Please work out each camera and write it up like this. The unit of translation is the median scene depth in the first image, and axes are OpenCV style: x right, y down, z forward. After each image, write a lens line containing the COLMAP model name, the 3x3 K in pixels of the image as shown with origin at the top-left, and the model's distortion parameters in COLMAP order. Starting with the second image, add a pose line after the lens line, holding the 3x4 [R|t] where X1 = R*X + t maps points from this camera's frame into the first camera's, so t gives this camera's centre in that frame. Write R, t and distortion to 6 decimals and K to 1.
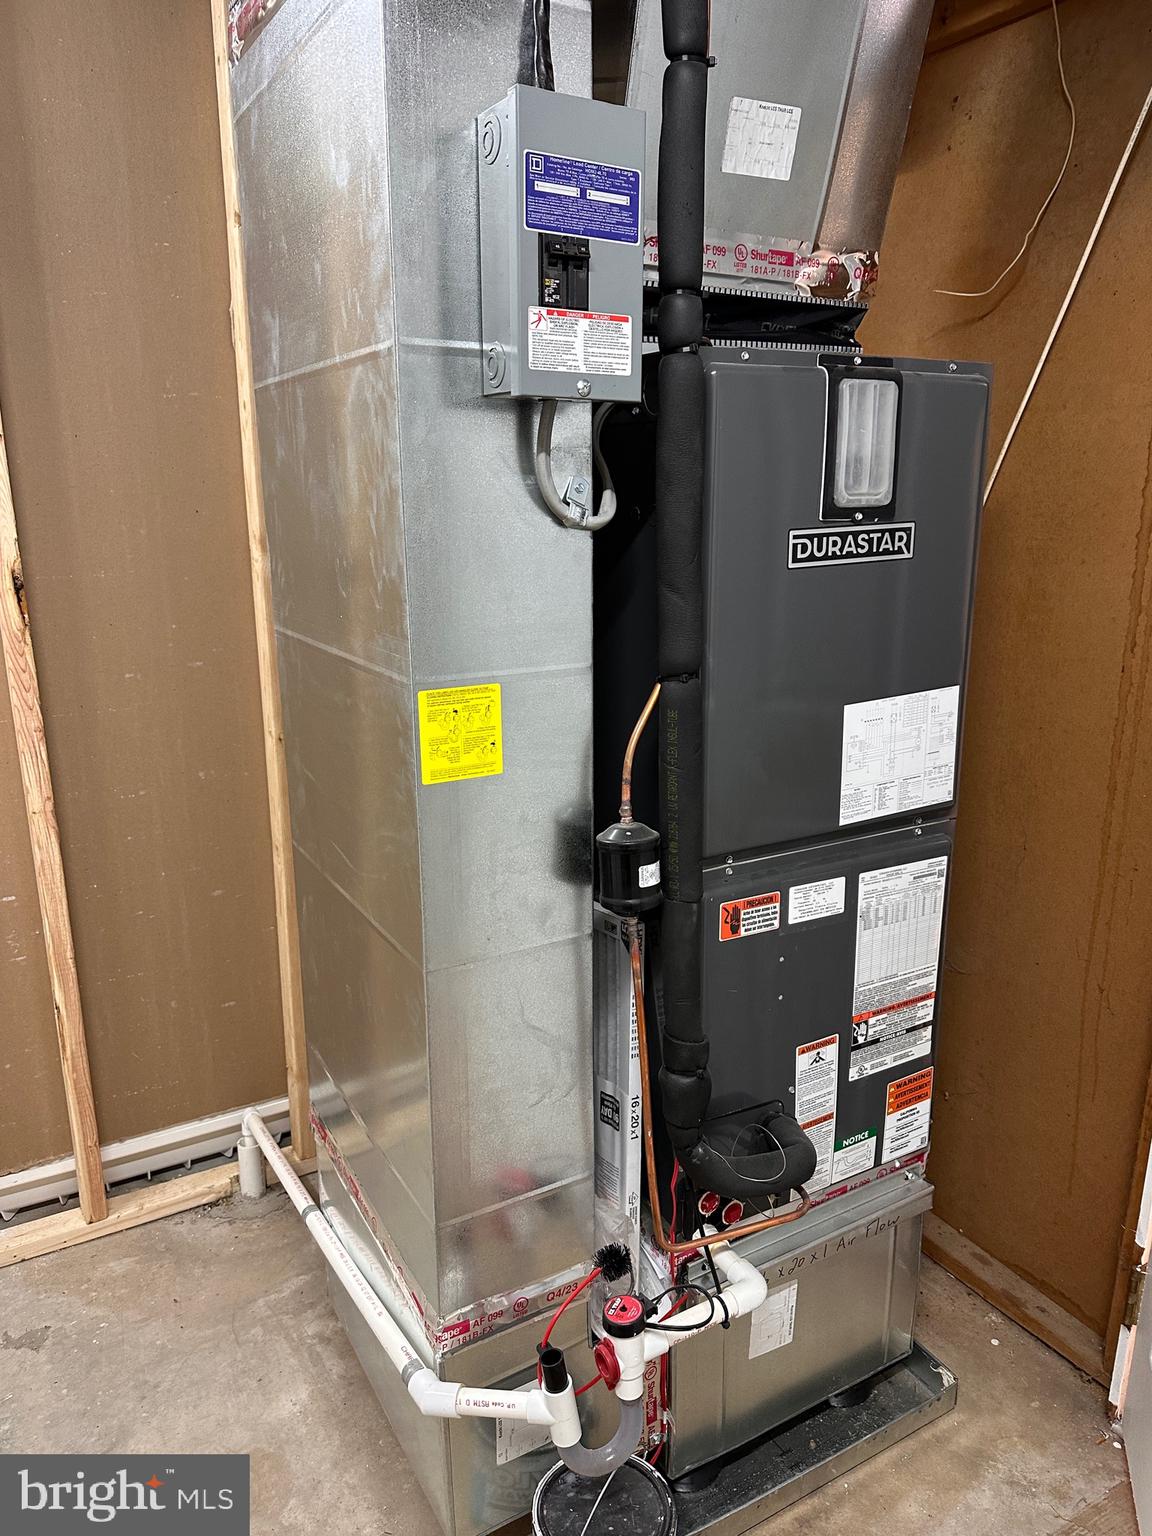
lens RADIAL K [[1092.1, 0, 574.3], [0, 1092.1, 777.9], [0, 0, 1]] dist [0.009903, -0.019822]
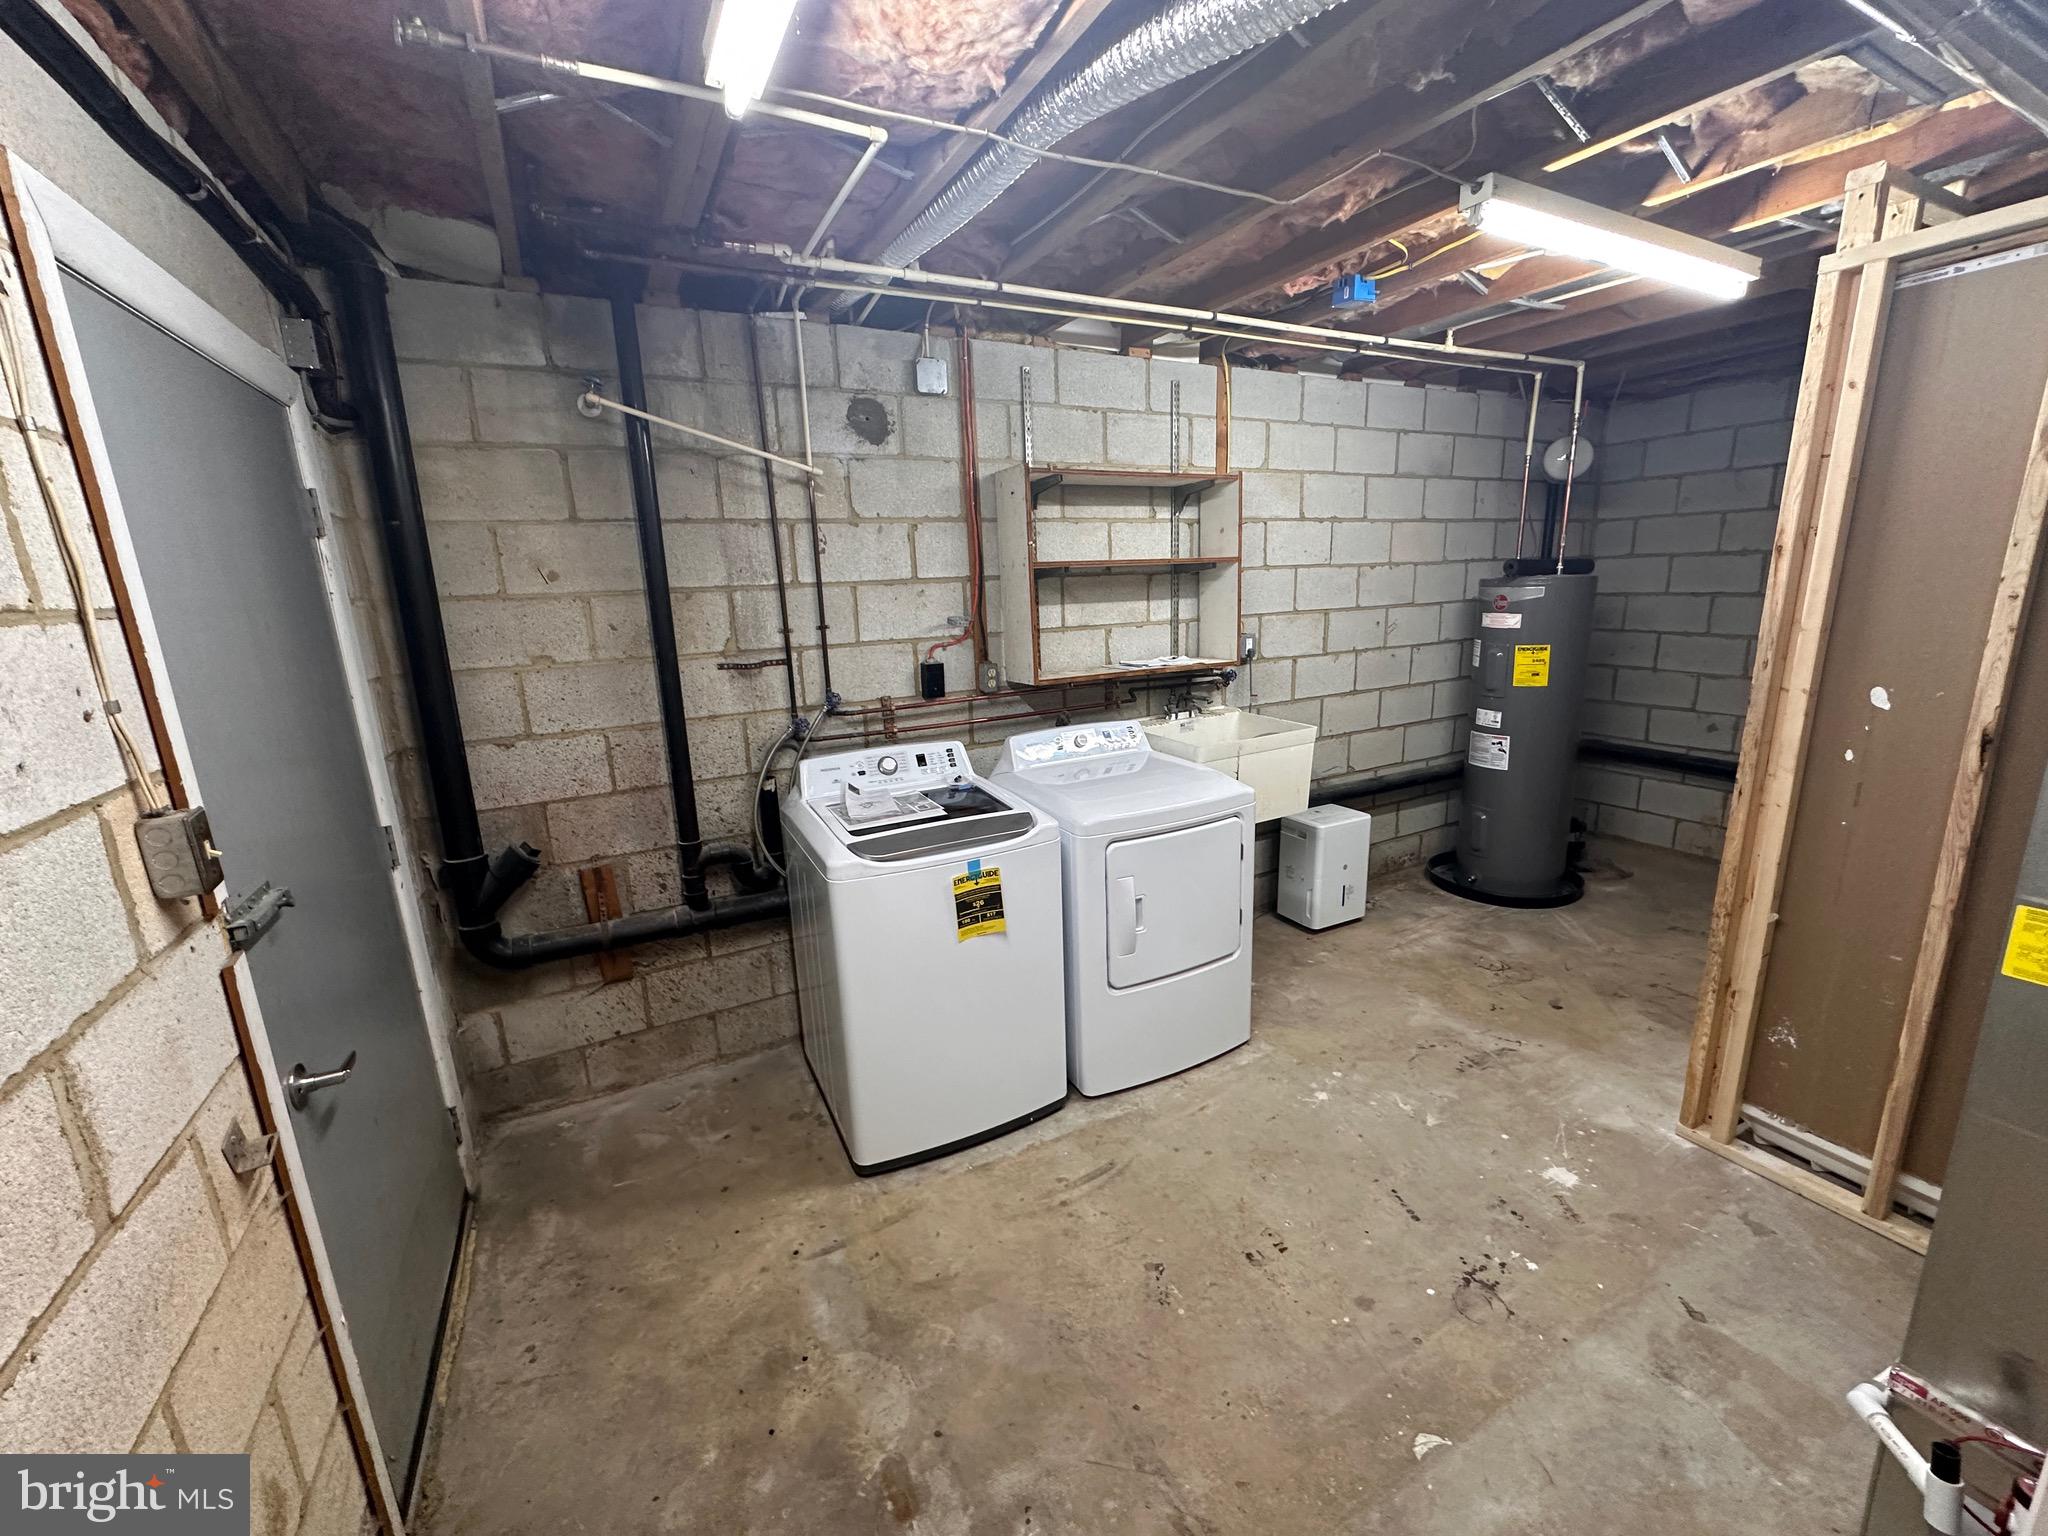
lens RADIAL K [[818.7, 0, 1028.4], [0, 818.7, 767.6], [0, 0, 1]] dist [-0.002463, 0.000711]
pose [[-0.035120, 0.229361, -0.972708, 0.417049], [-0.219040, 0.947876, 0.231414, -0.103150], [0.975084, 0.221189, 0.016950, -0.105836]]
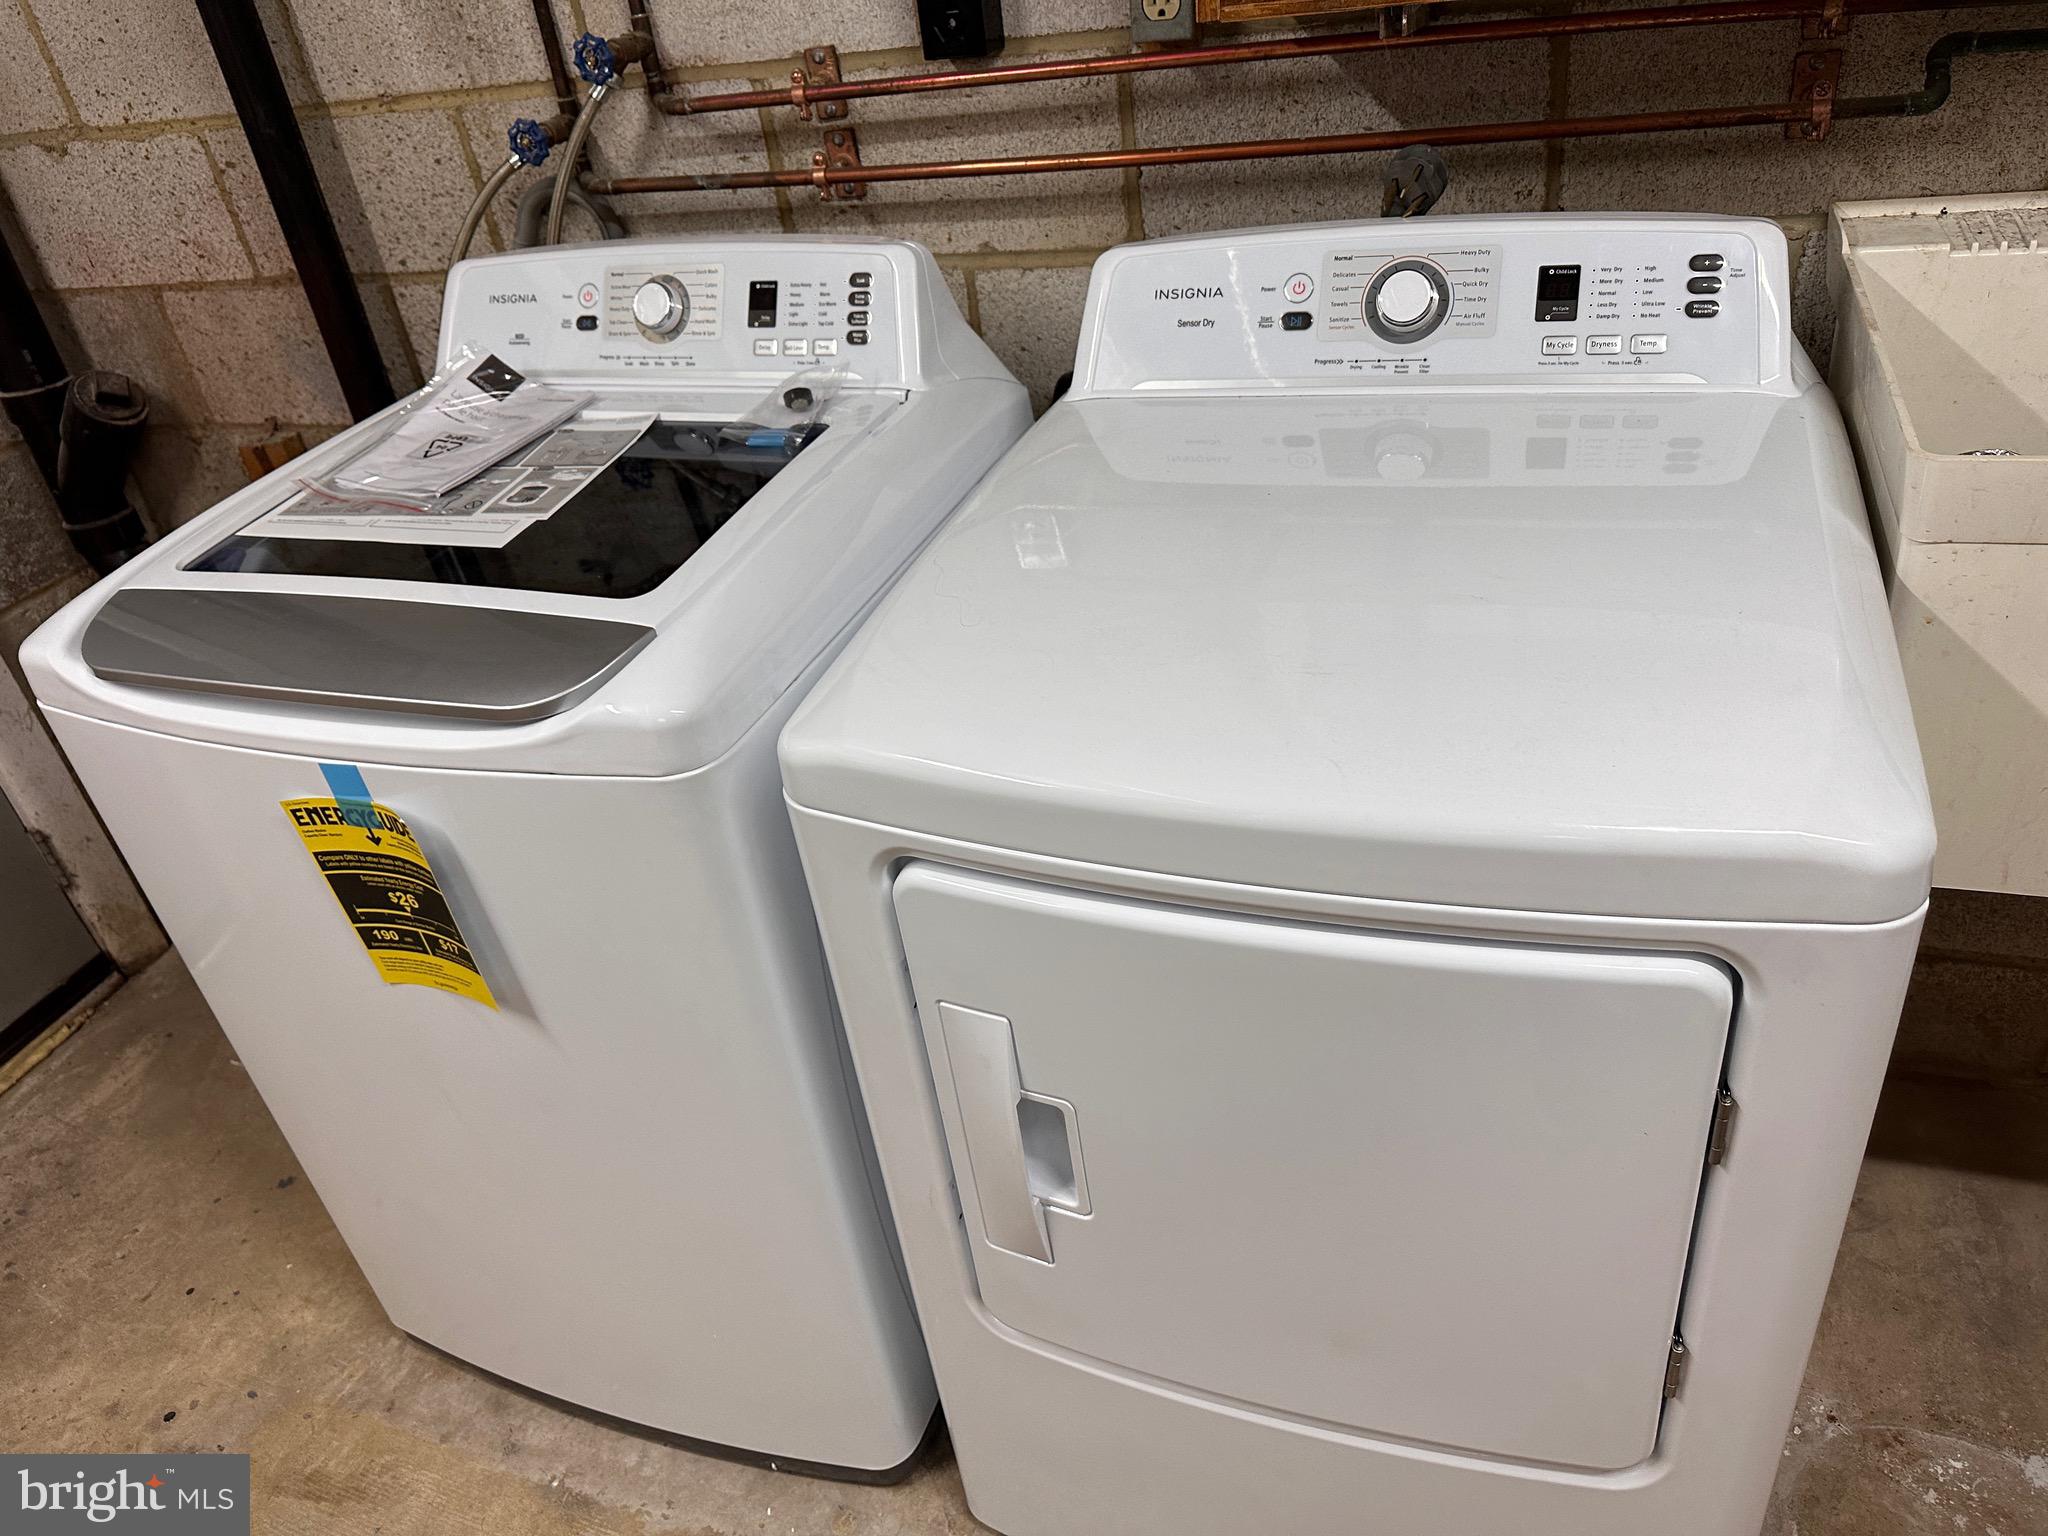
lens RADIAL K [[1456.1, 0, 1008.1], [0, 1456.1, 772.3], [0, 0, 1]] dist [0.009903, -0.019822]
pose [[-0.750213, 0.438854, -0.494558, -0.521159], [-0.042921, 0.714074, 0.698754, -0.099469], [0.659802, 0.545441, -0.516871, 0.303363]]
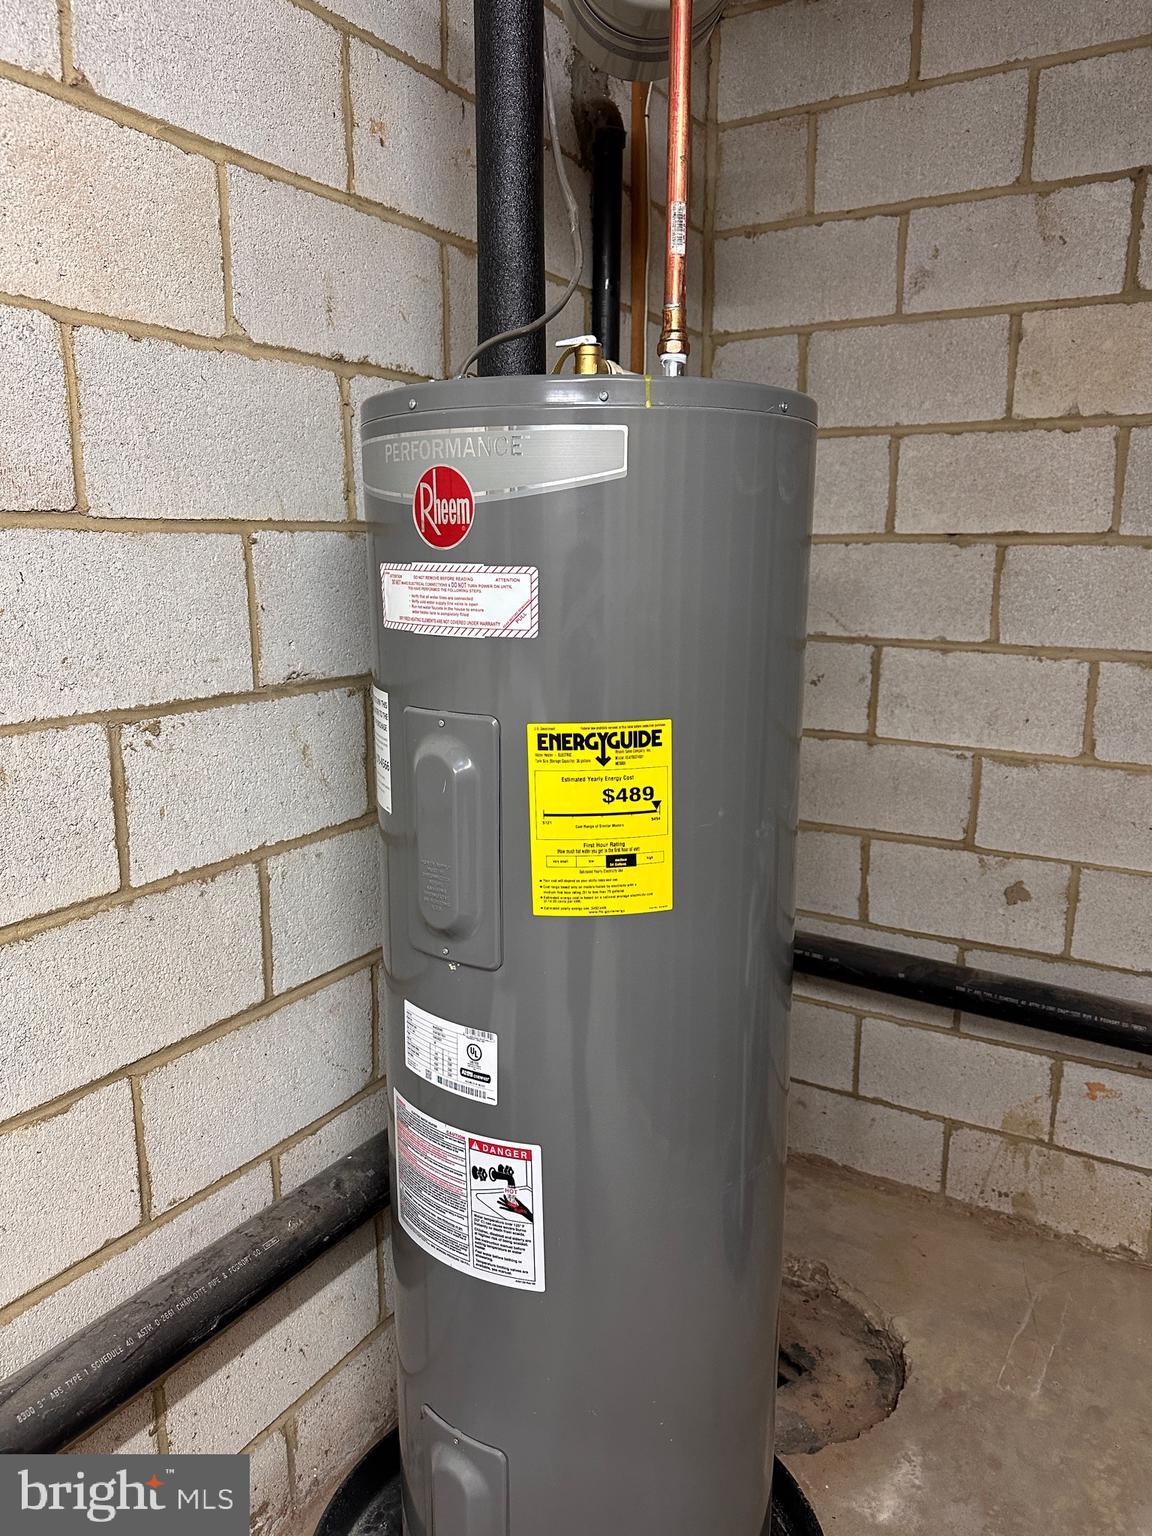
lens RADIAL K [[1092.1, 0, 576.9], [0, 1092.1, 773.4], [0, 0, 1]] dist [0.009903, -0.019822]
pose [[0.482234, 0.183163, -0.856681, -1.038712], [-0.226095, 0.970791, 0.080289, -0.200726], [0.846364, 0.154973, 0.509560, 0.706662]]
